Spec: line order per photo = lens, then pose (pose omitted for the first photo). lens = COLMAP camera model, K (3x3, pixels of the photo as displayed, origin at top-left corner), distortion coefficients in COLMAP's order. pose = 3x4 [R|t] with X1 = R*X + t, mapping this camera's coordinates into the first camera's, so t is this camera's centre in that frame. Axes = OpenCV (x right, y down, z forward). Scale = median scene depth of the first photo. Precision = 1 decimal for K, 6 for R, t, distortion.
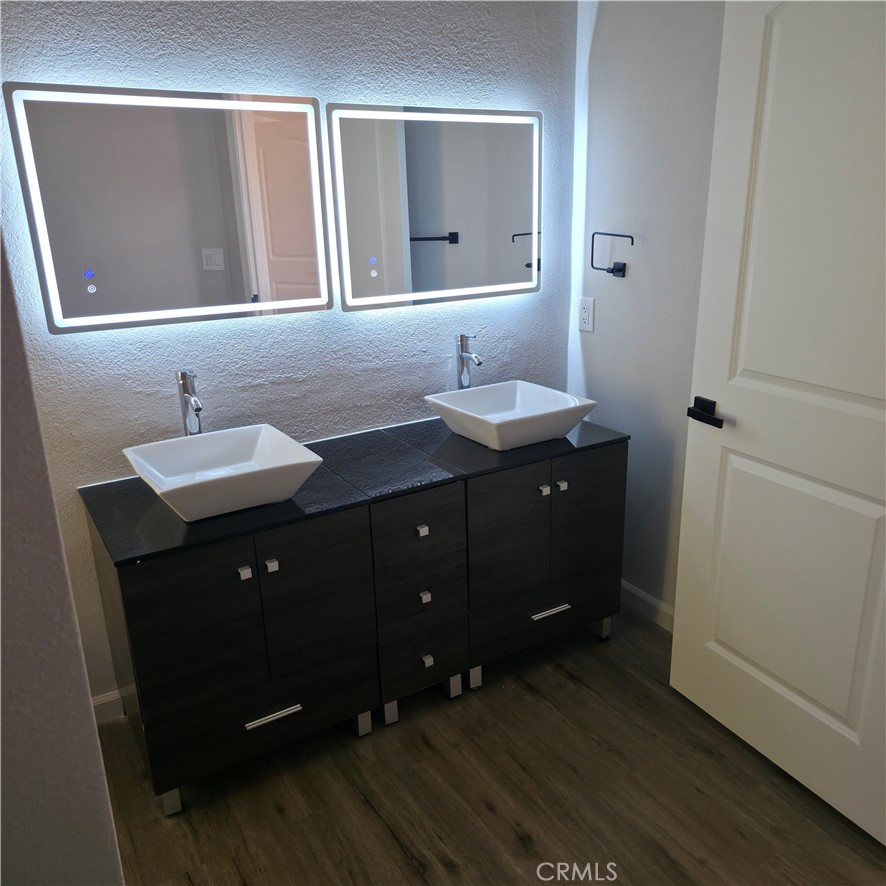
lens RADIAL K [[770.5, 0, 446.6], [0, 770.5, 441.8], [0, 0, 1]] dist [0.087823, -0.068727]
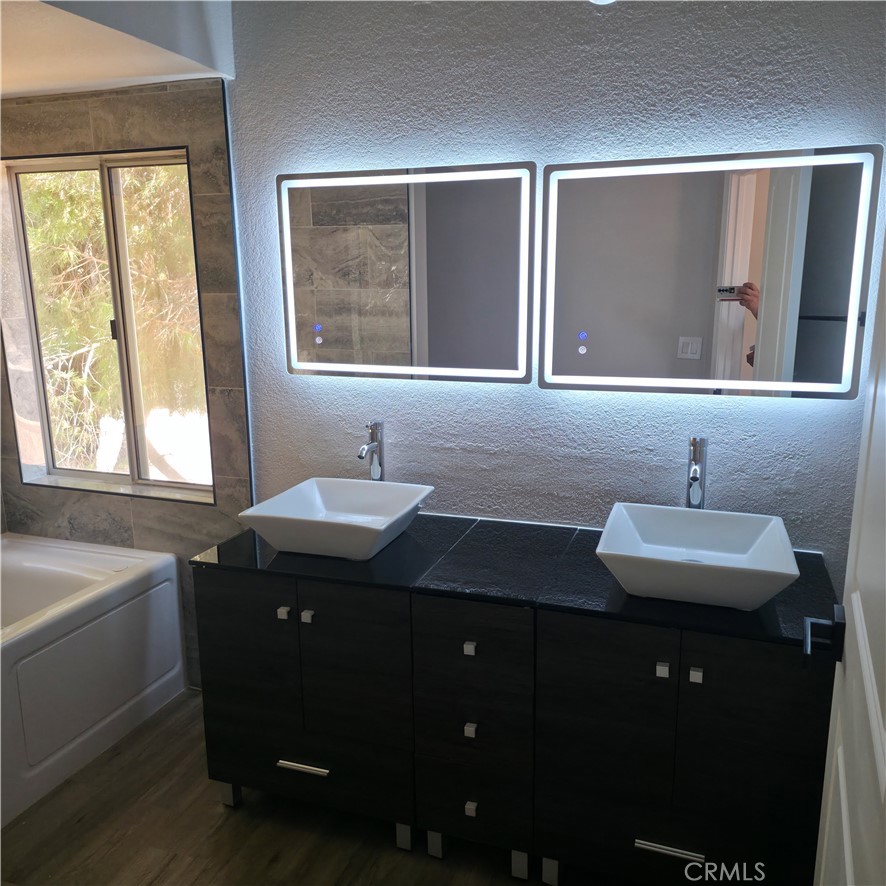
lens RADIAL K [[770.5, 0, 442.7], [0, 770.5, 439.6], [0, 0, 1]] dist [0.087823, -0.068727]
pose [[0.637285, 0.175289, -0.750428, 0.489237], [-0.242762, 0.969872, 0.020387, -0.102344], [0.731392, 0.169183, 0.660638, 0.339695]]
